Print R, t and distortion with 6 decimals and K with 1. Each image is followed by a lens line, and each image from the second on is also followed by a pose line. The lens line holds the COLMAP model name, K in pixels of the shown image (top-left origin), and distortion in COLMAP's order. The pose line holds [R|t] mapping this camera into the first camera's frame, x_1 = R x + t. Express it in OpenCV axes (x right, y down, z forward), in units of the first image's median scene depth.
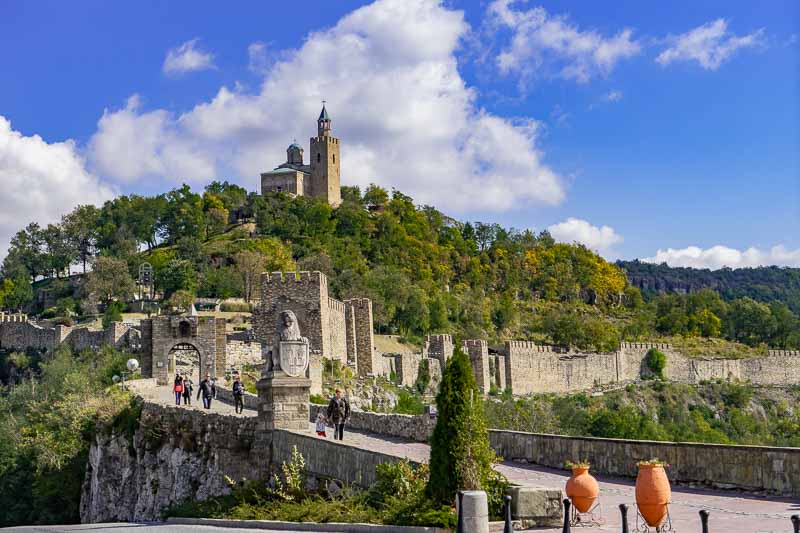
lens RADIAL K [[1531.2, 0, 395.7], [0, 1531.2, 263.2], [0, 0, 1]] dist [0.027621, 0.000000]
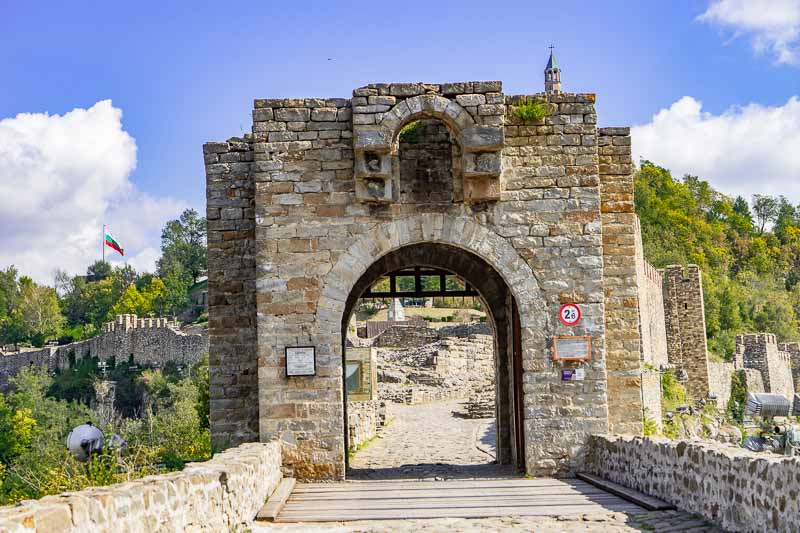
lens RADIAL K [[1531.2, 0, 394.7], [0, 1531.2, 269.4], [0, 0, 1]] dist [0.027621, 0.000000]
pose [[0.991806, -0.024174, -0.125446, -0.037787], [0.023076, 0.999682, -0.010193, 0.017958], [0.125652, 0.007215, 0.992048, 0.259100]]
